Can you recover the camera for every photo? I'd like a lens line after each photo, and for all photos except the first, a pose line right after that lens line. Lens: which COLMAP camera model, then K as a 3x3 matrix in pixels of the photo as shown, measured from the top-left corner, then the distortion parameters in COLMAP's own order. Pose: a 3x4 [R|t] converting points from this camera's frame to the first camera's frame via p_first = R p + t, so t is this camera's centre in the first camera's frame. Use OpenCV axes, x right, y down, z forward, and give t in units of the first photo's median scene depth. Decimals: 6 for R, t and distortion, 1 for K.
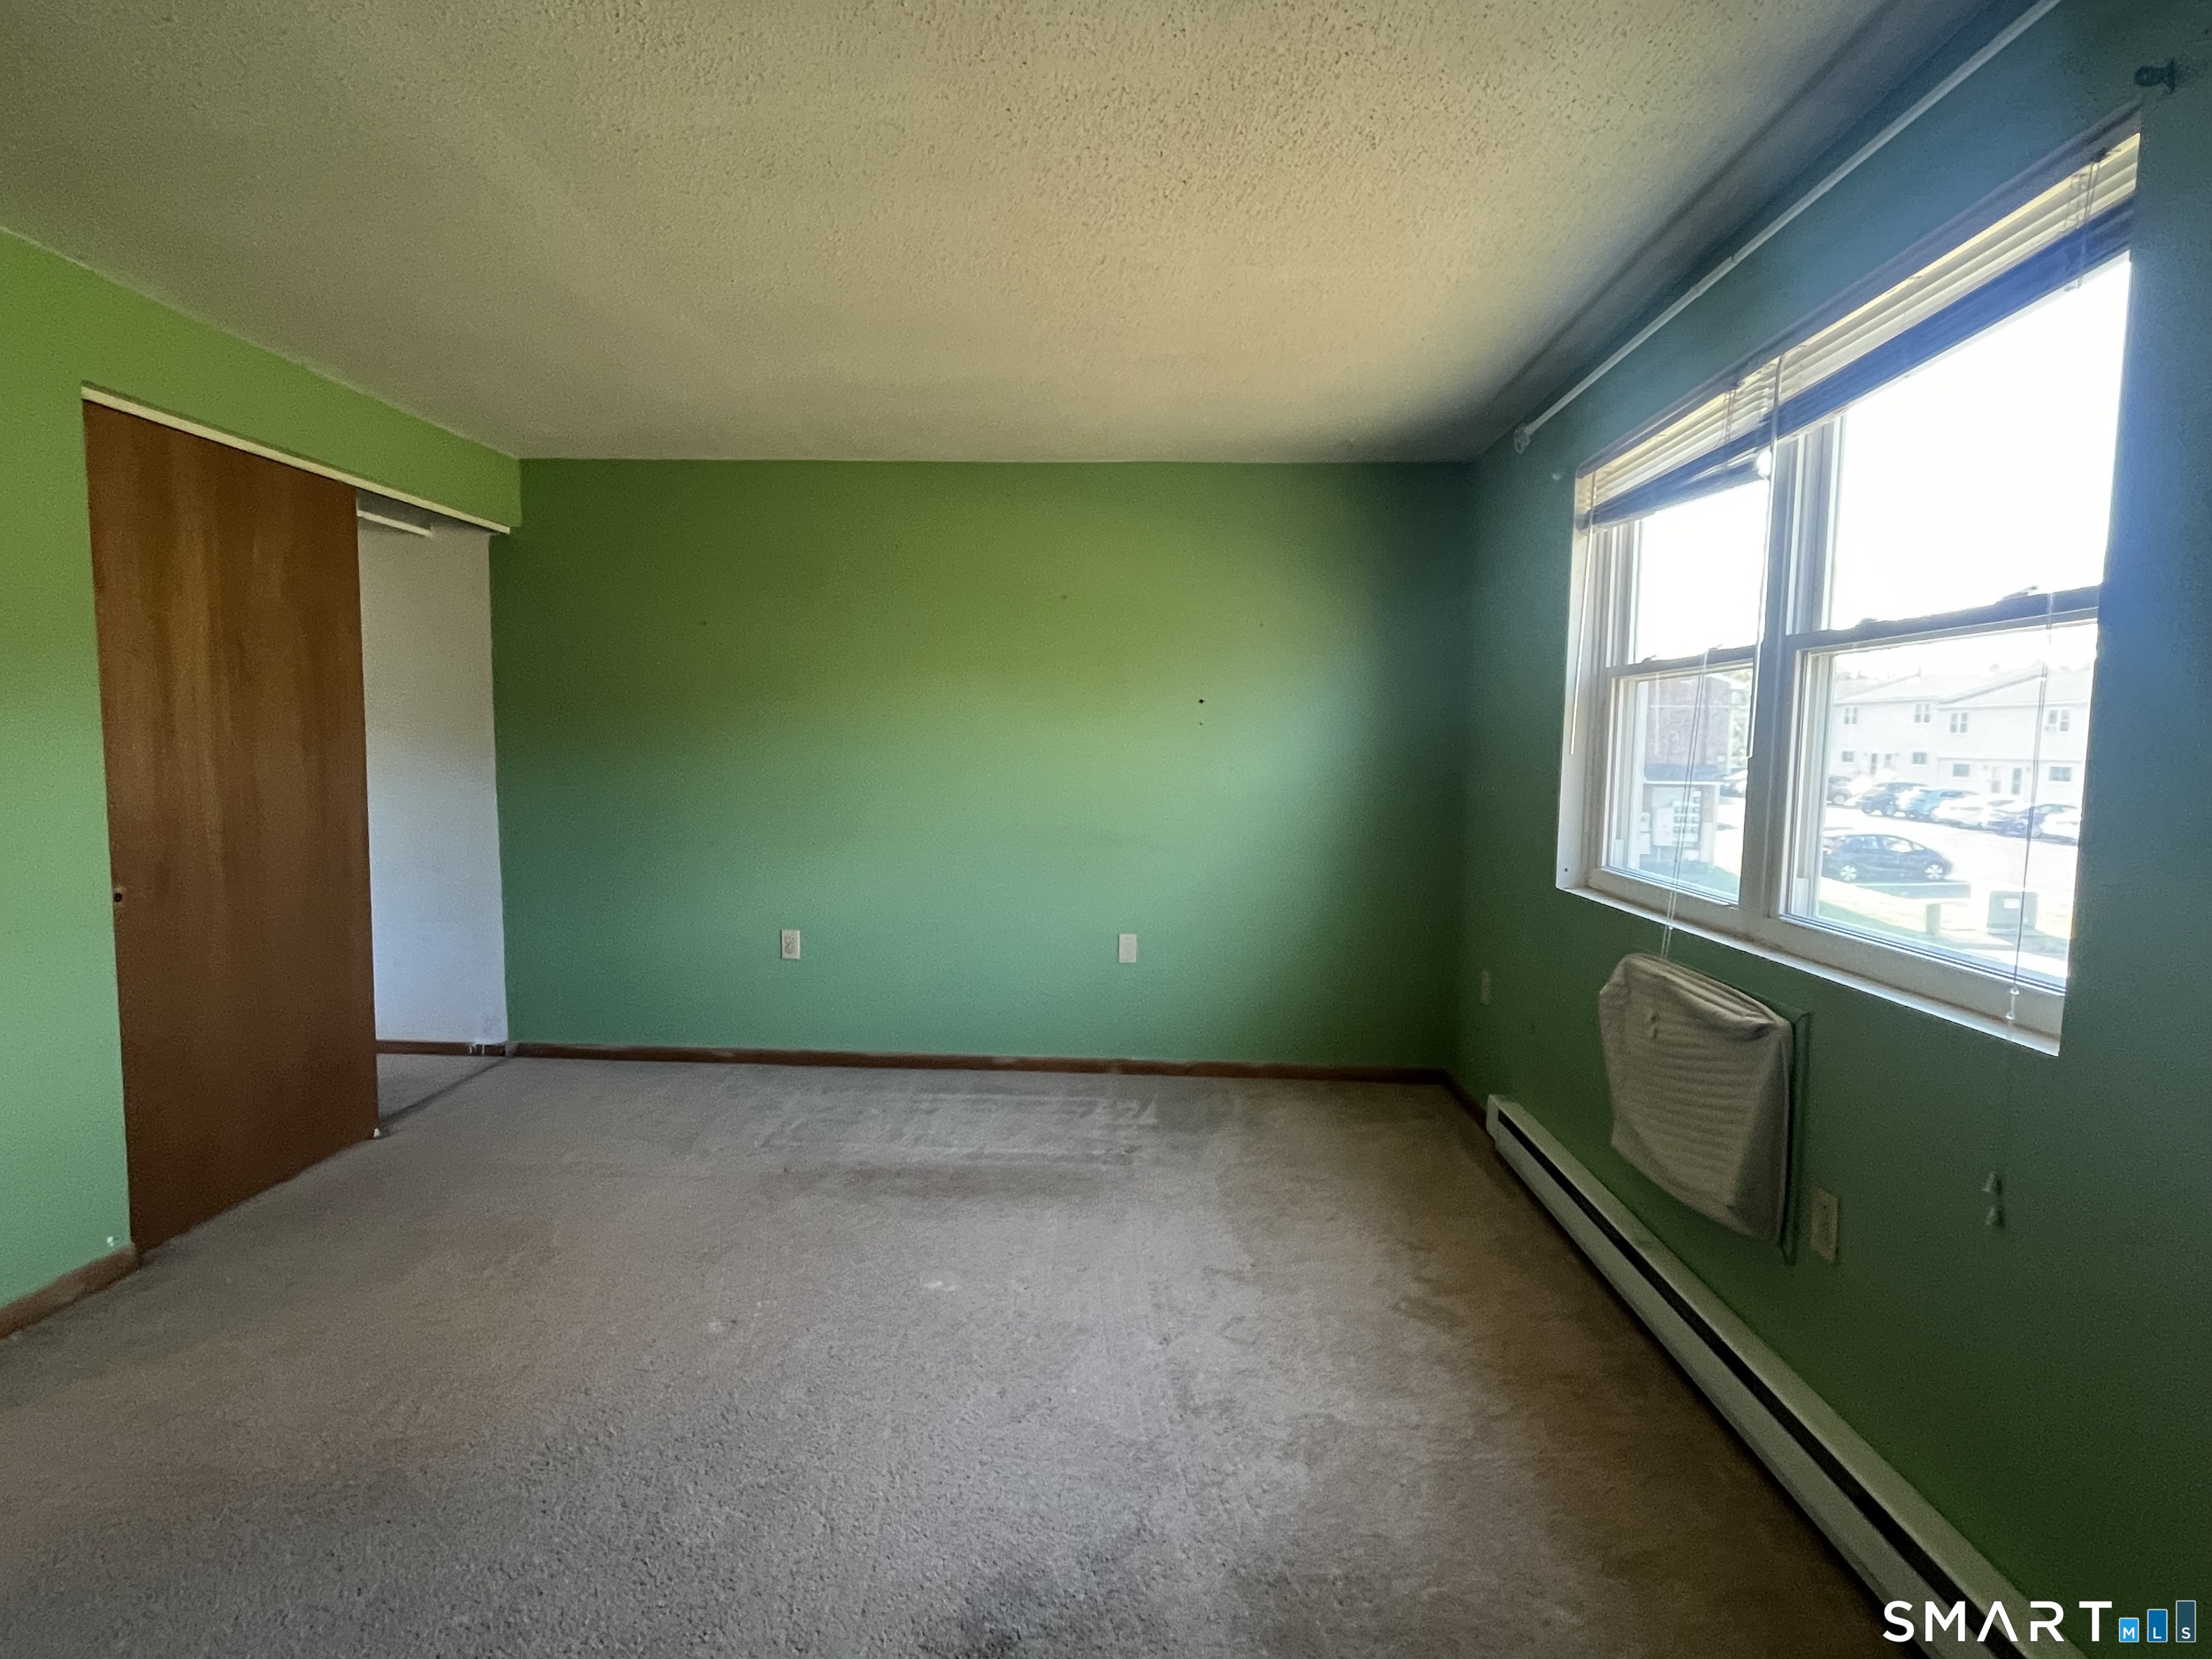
lens RADIAL K [[1133.6, 0, 1106.0], [0, 1133.6, 829.5], [0, 0, 1]] dist [-0.002554, 0.000007]
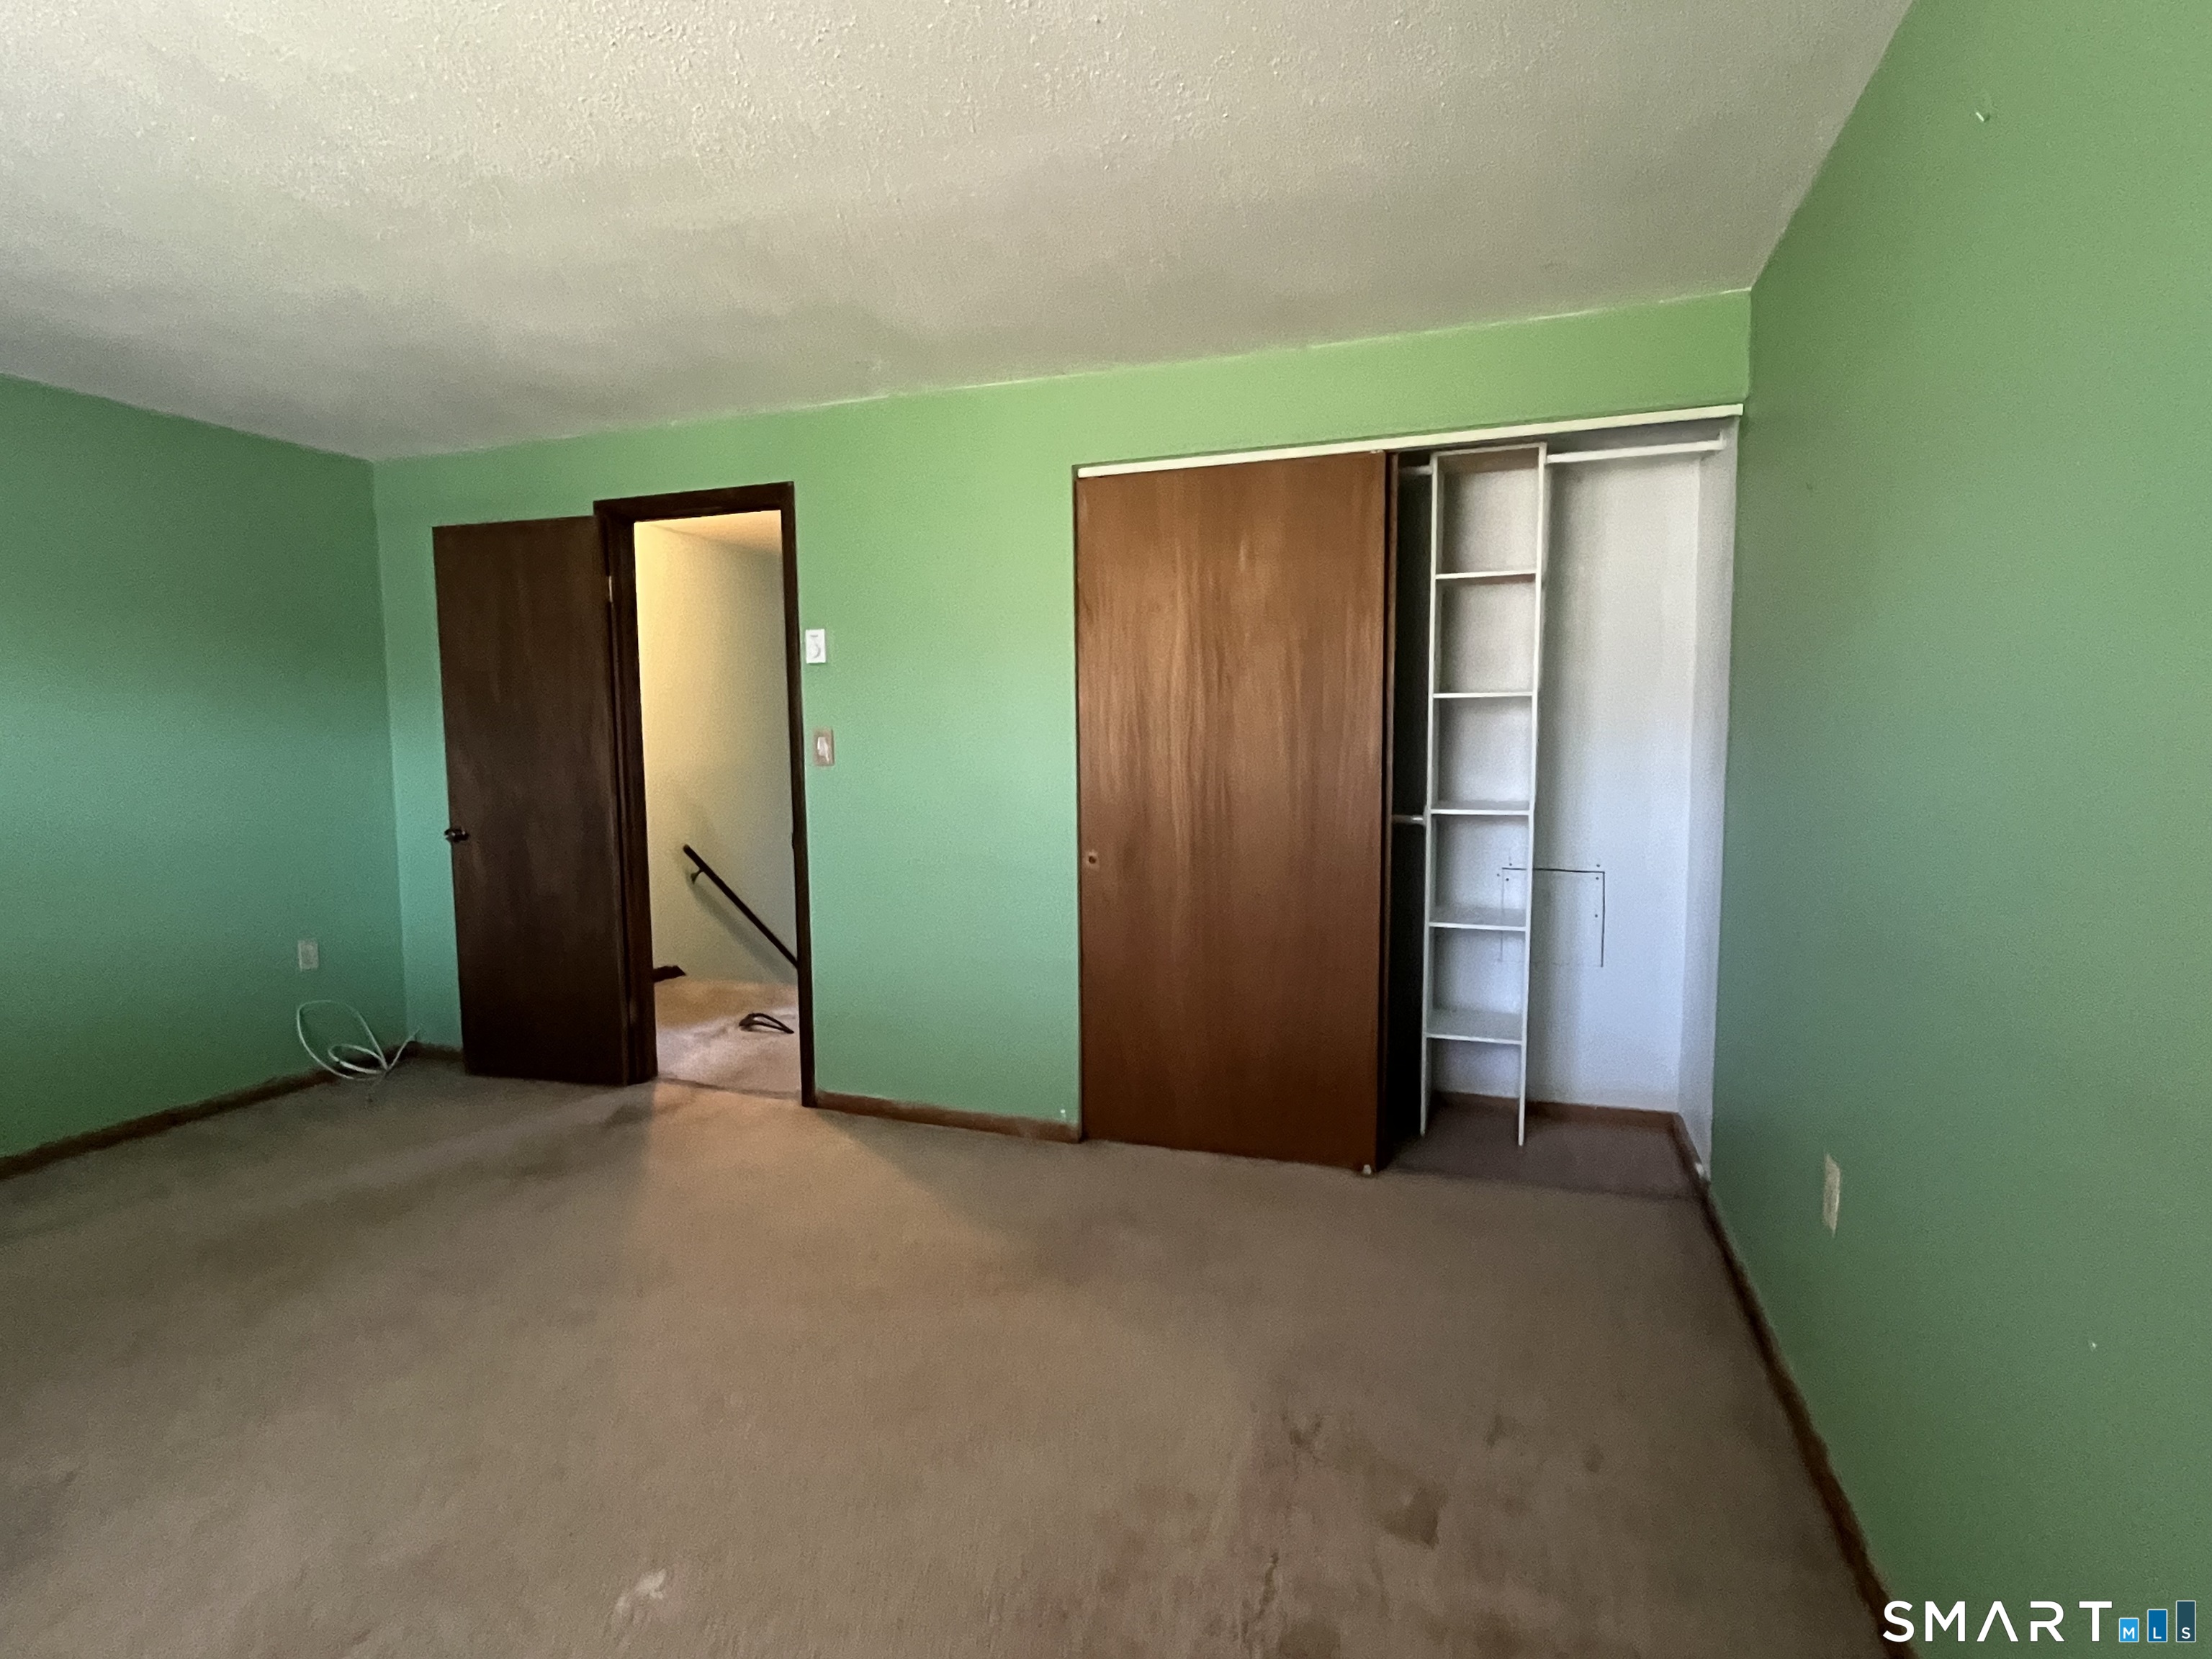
lens RADIAL K [[1122.6, 0, 1082.4], [0, 1122.6, 845.5], [0, 0, 1]] dist [0.014104, 0.000039]
pose [[-0.320842, 0.069449, -0.944583, 0.339310], [-0.076160, 0.992187, 0.098817, -0.081271], [0.944066, 0.103644, -0.313046, 1.380056]]
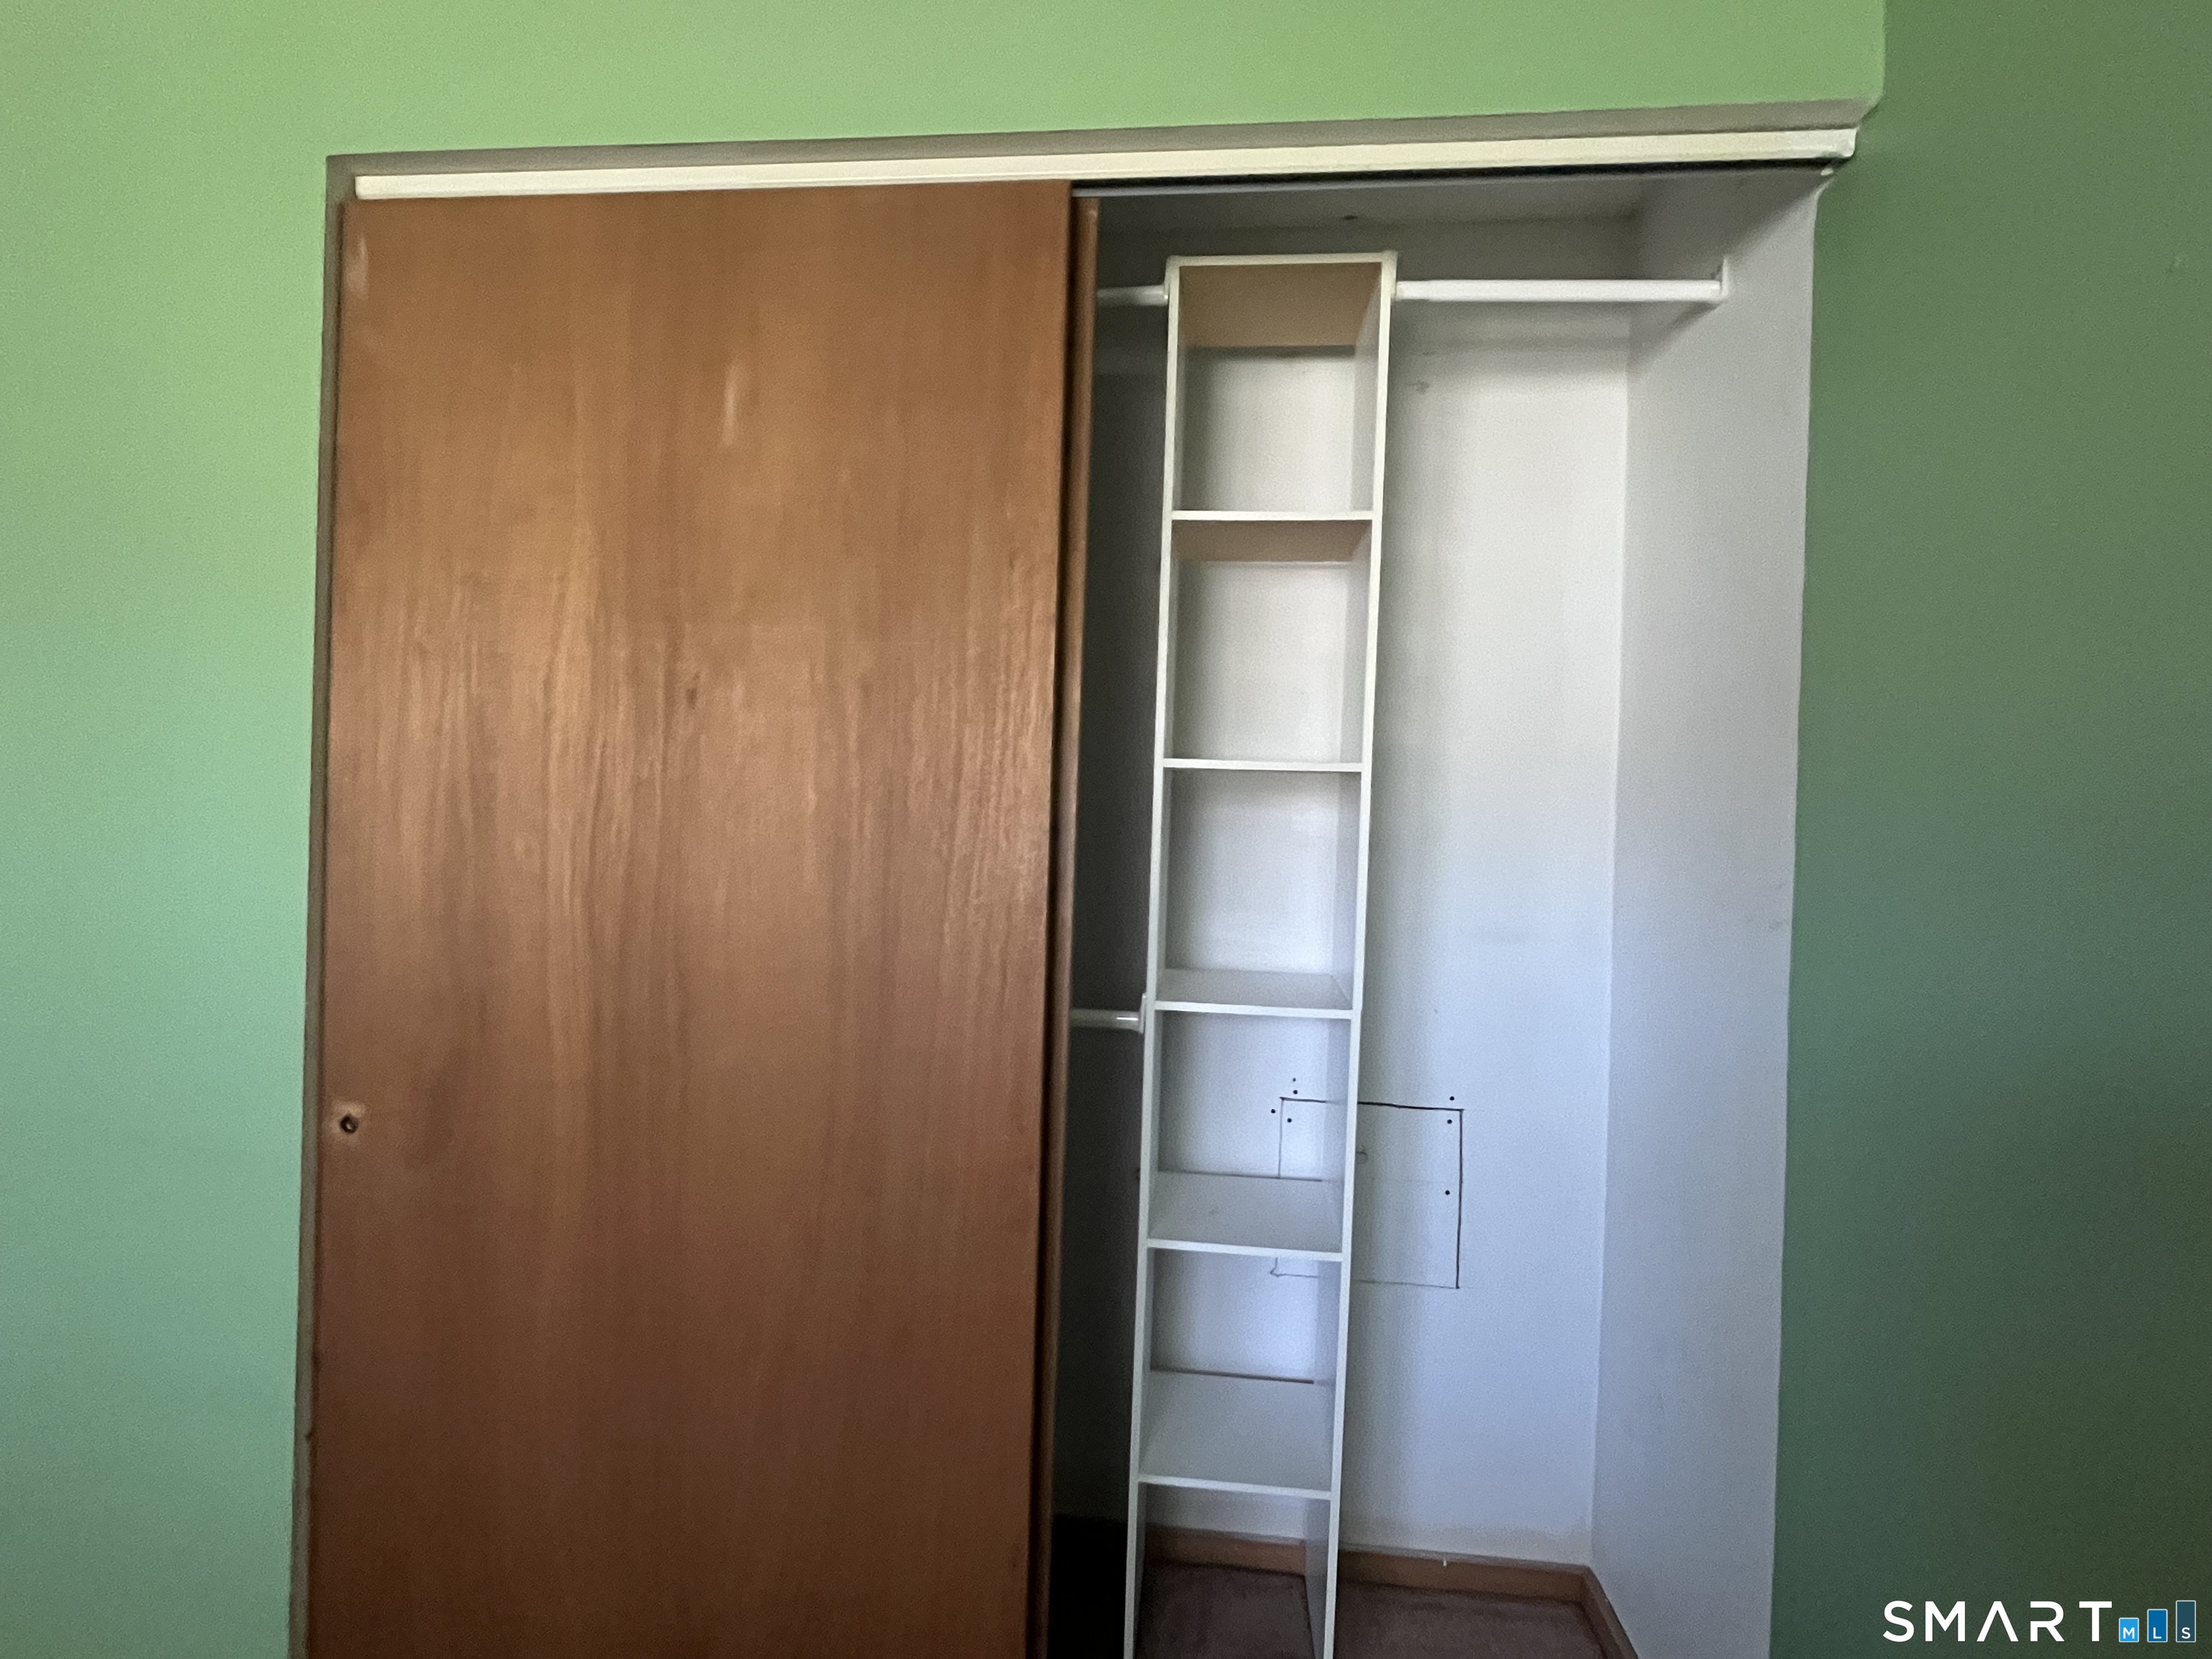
lens RADIAL K [[1133.6, 0, 1106.0], [0, 1133.6, 829.5], [0, 0, 1]] dist [-0.002554, 0.000007]
pose [[-0.064156, -0.001424, -0.997939, -0.374303], [-0.118857, 0.992892, 0.006224, -0.117279], [0.990837, 0.119011, -0.063870, 1.352240]]
